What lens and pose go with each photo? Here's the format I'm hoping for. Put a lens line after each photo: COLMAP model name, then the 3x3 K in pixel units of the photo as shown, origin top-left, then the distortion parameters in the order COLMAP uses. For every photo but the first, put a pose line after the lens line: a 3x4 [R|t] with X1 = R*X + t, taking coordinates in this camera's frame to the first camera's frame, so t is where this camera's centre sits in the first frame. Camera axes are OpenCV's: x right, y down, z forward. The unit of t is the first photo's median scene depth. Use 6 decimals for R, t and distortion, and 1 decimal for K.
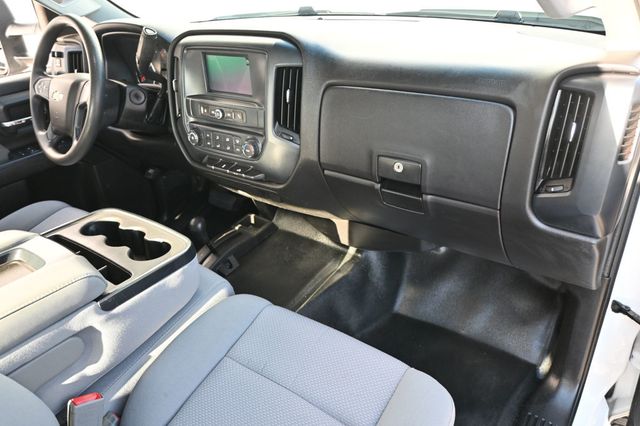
lens RADIAL K [[462.2, 0, 320.0], [0, 462.2, 213.0], [0, 0, 1]] dist [-0.003160, -0.000526]
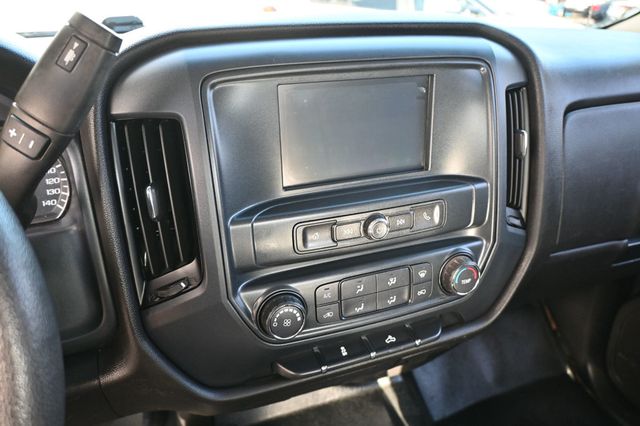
lens RADIAL K [[436.5, 0, 320.0], [0, 436.5, 213.0], [0, 0, 1]] dist [-0.029279, 0.000282]
pose [[0.541479, -0.270698, 0.795941, -0.524378], [0.373600, 0.925606, 0.060637, -0.260833], [-0.753142, 0.264530, 0.602330, 0.792819]]
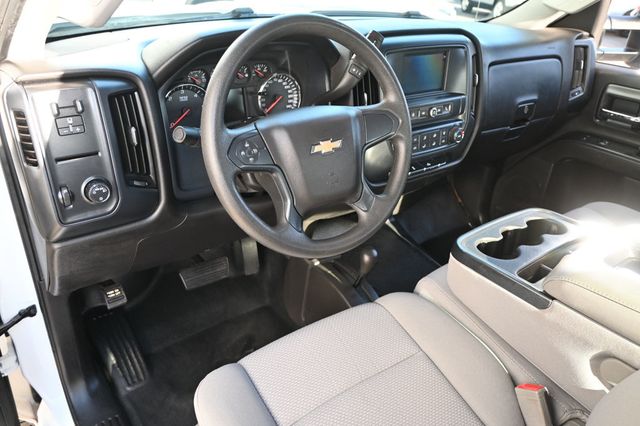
lens RADIAL K [[436.5, 0, 320.0], [0, 436.5, 213.0], [0, 0, 1]] dist [-0.029279, 0.000282]
pose [[0.292971, -0.389192, 0.873326, -1.179111], [0.387695, 0.883300, 0.263578, -0.358300], [-0.873991, 0.261364, 0.409669, 0.865827]]
